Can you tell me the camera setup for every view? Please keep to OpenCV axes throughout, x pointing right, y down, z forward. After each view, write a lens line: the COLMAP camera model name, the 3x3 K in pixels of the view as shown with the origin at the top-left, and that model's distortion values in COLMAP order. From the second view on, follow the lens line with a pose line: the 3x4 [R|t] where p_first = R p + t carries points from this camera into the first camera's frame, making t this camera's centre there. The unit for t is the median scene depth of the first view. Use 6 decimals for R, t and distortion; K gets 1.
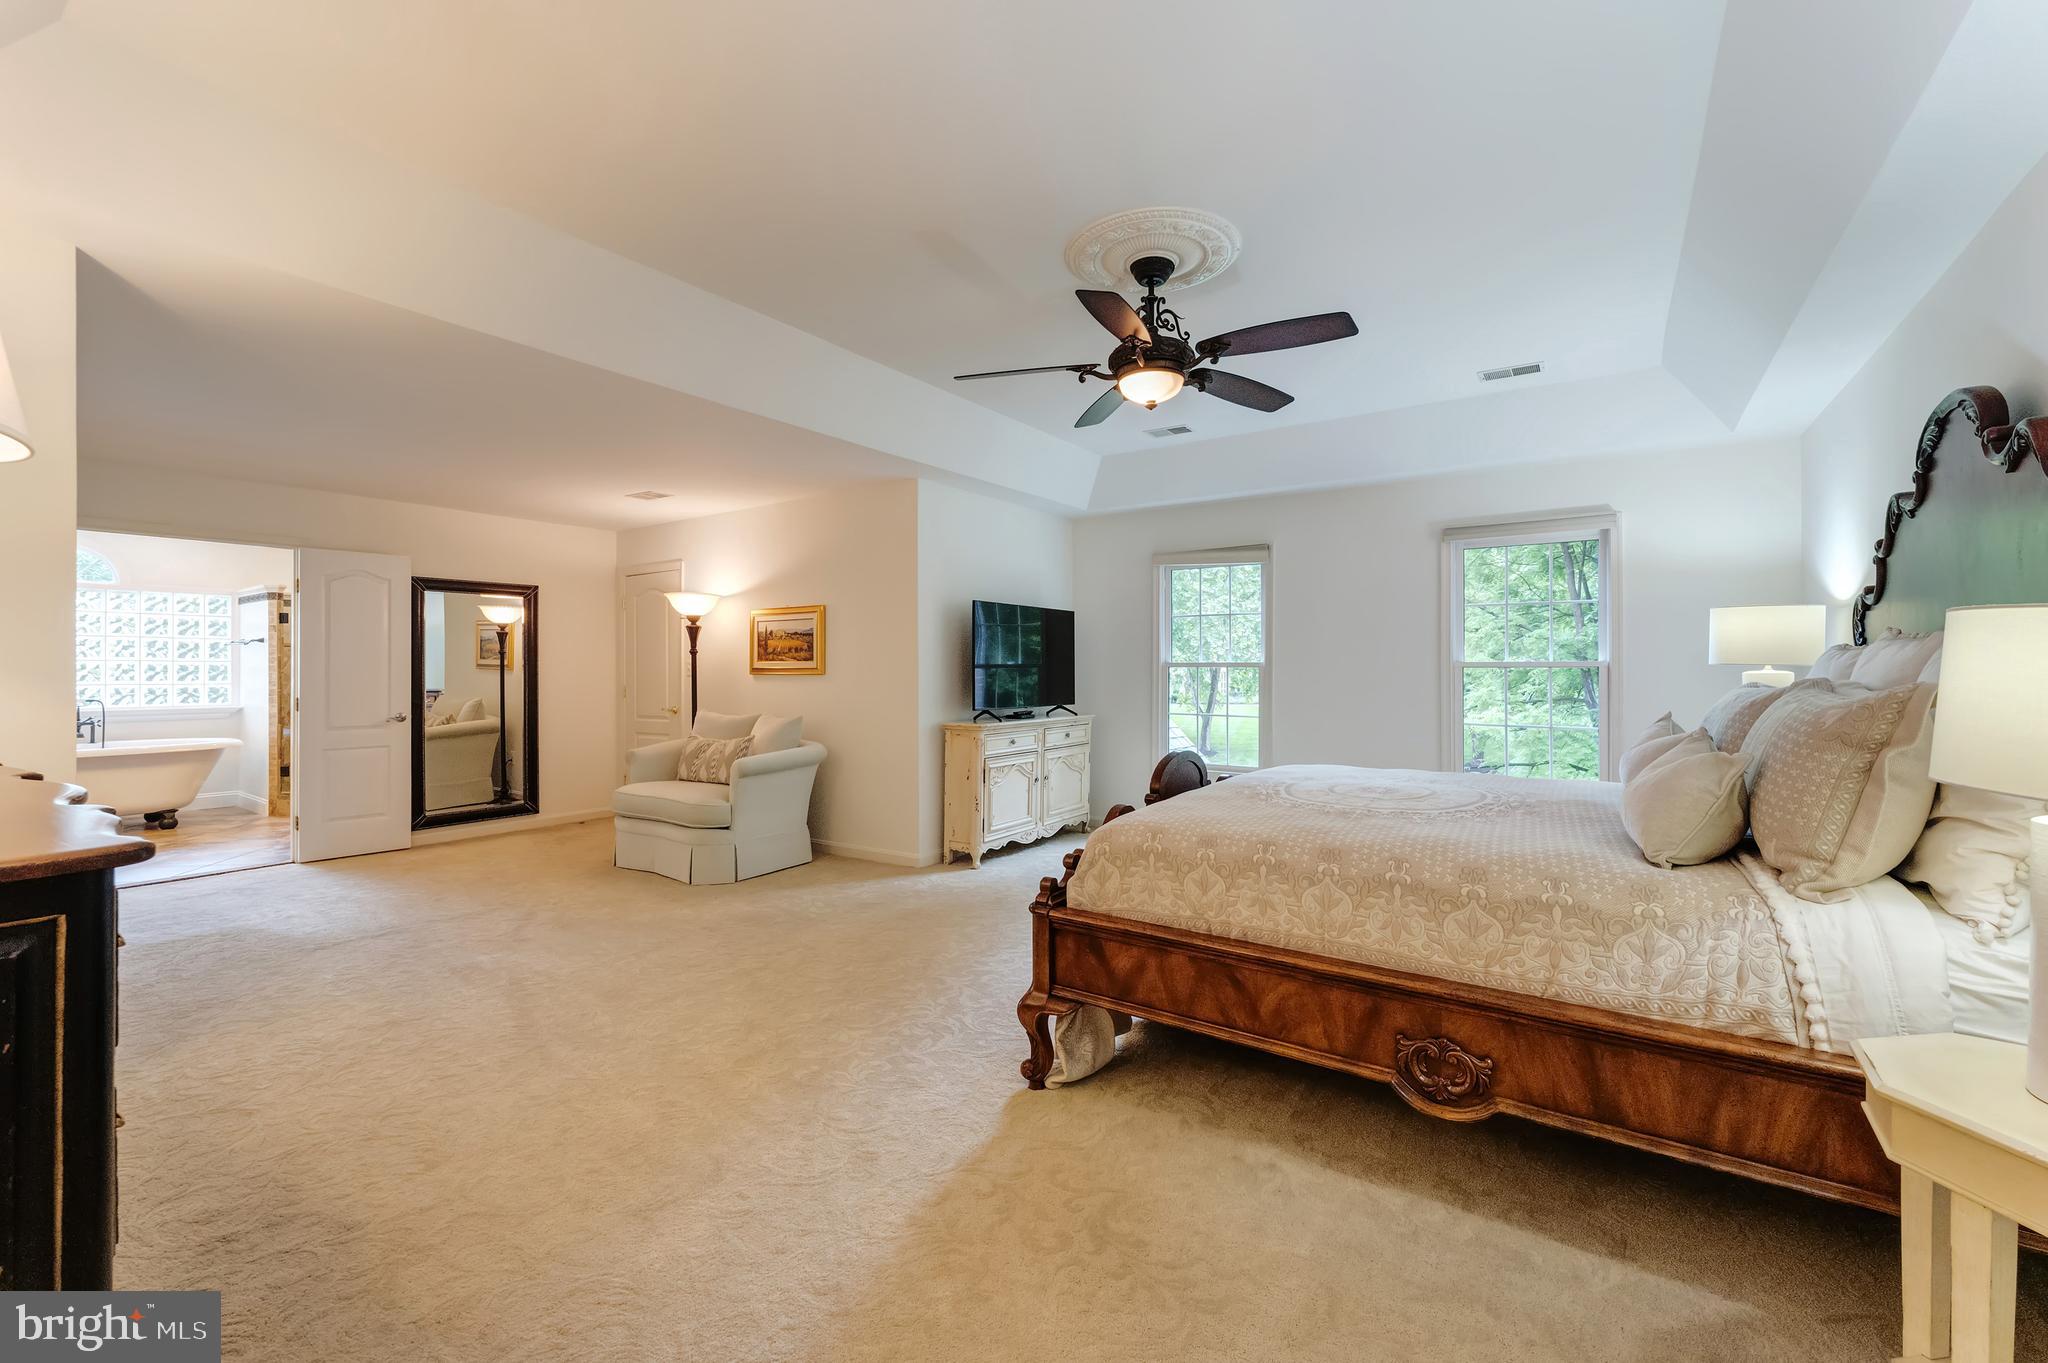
lens RADIAL K [[851.5, 0, 1016.7], [0, 851.5, 668.2], [0, 0, 1]] dist [-0.001088, -0.000010]
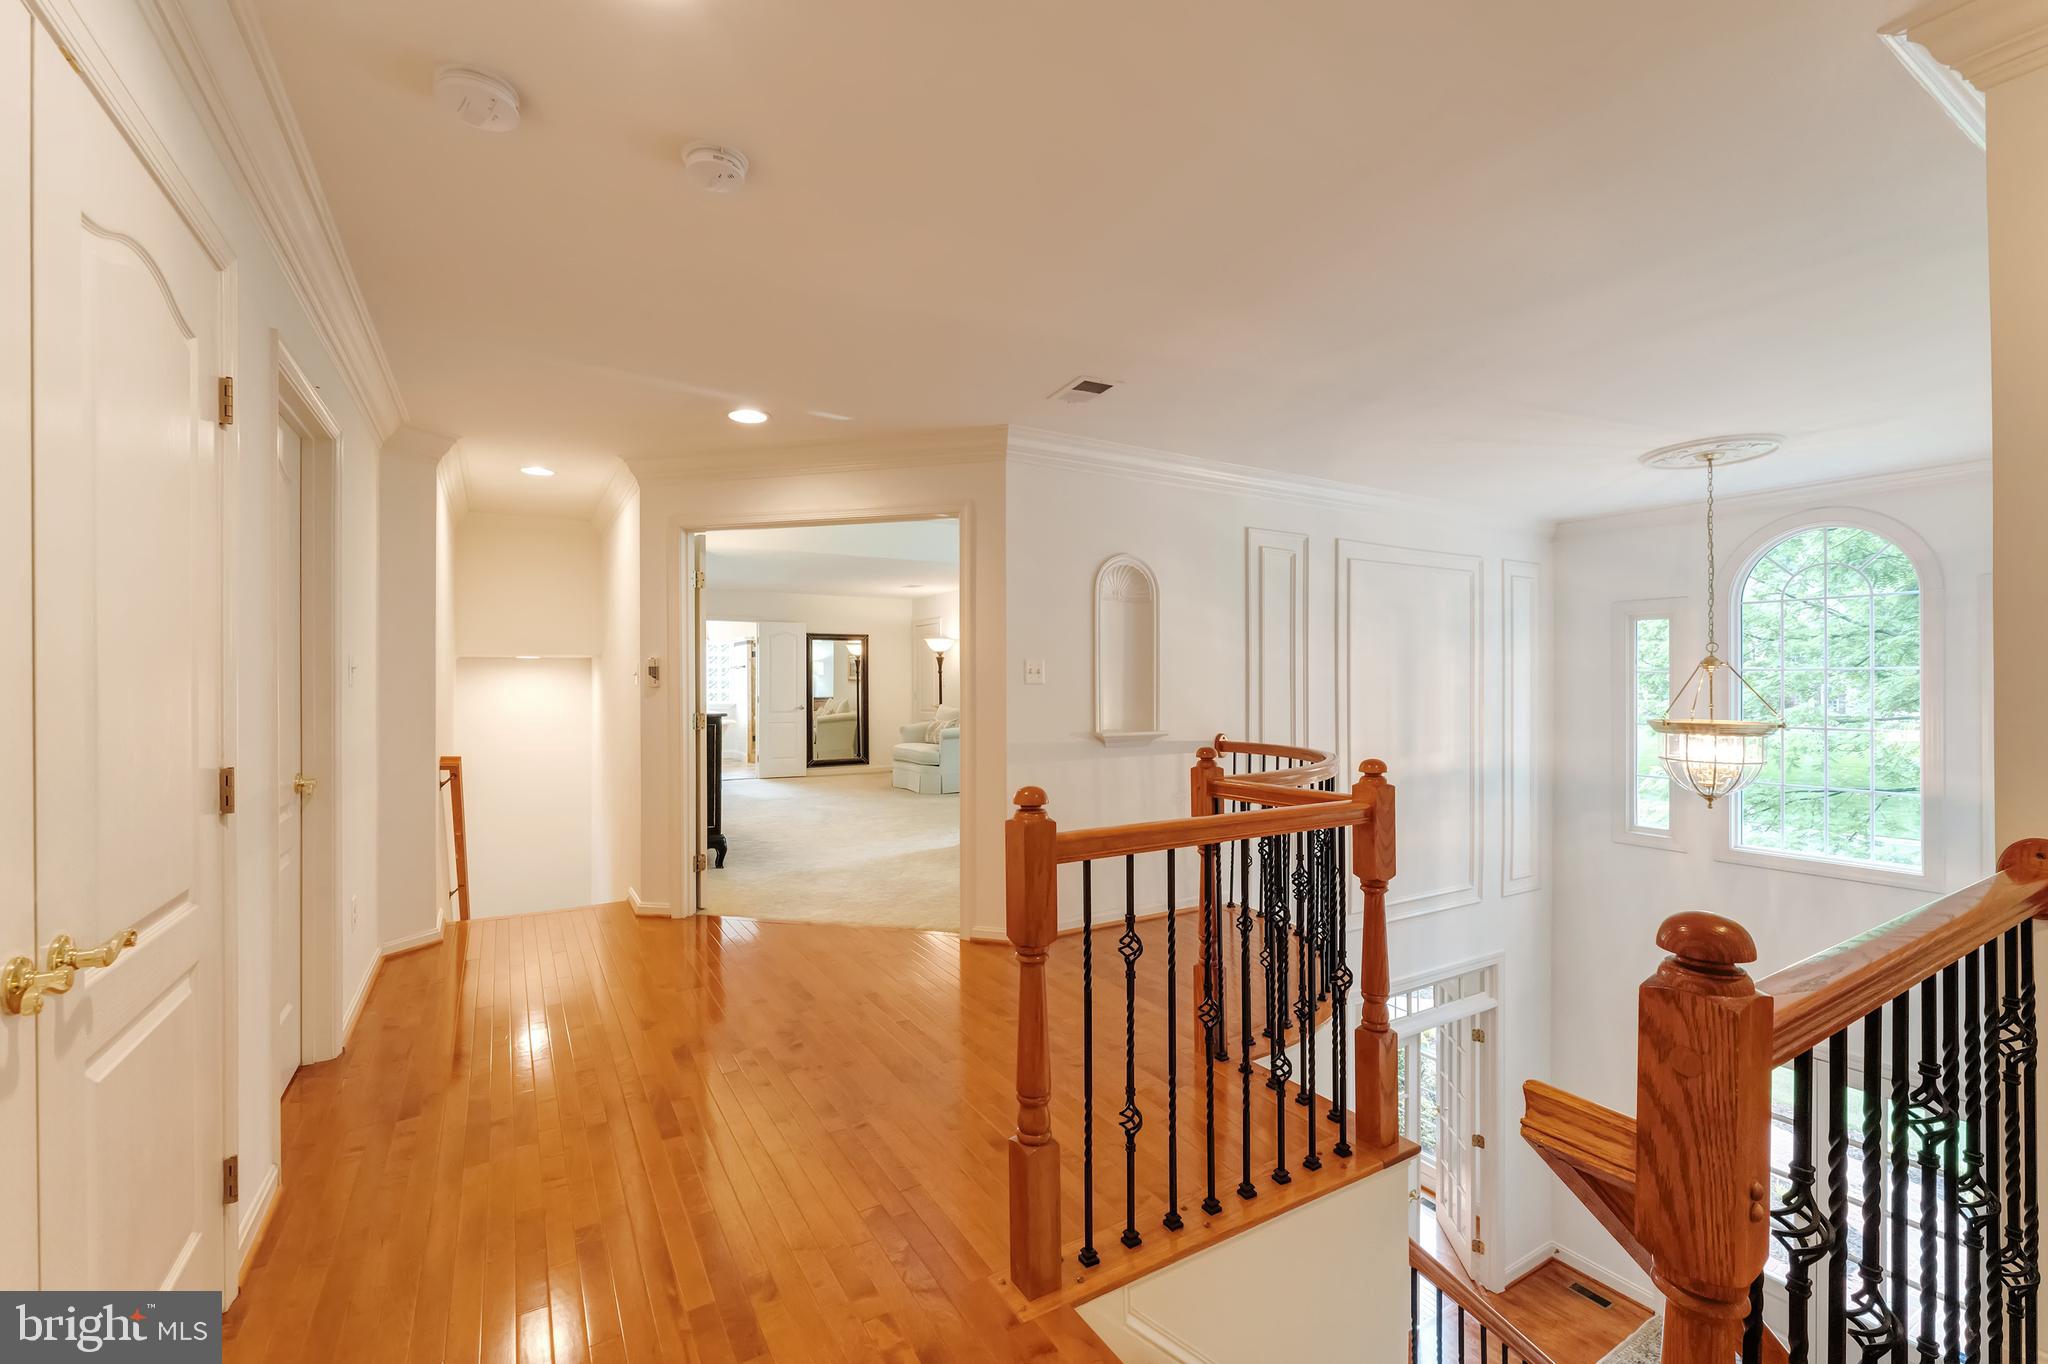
lens RADIAL K [[870.1, 0, 1024.0], [0, 870.1, 682.0], [0, 0, 1]] dist [0.000142, -0.000002]
pose [[0.917060, 0.000659, -0.398749, 0.448846], [-0.000180, 0.999999, 0.001239, -0.000813], [0.398750, -0.001065, 0.917059, -0.517516]]
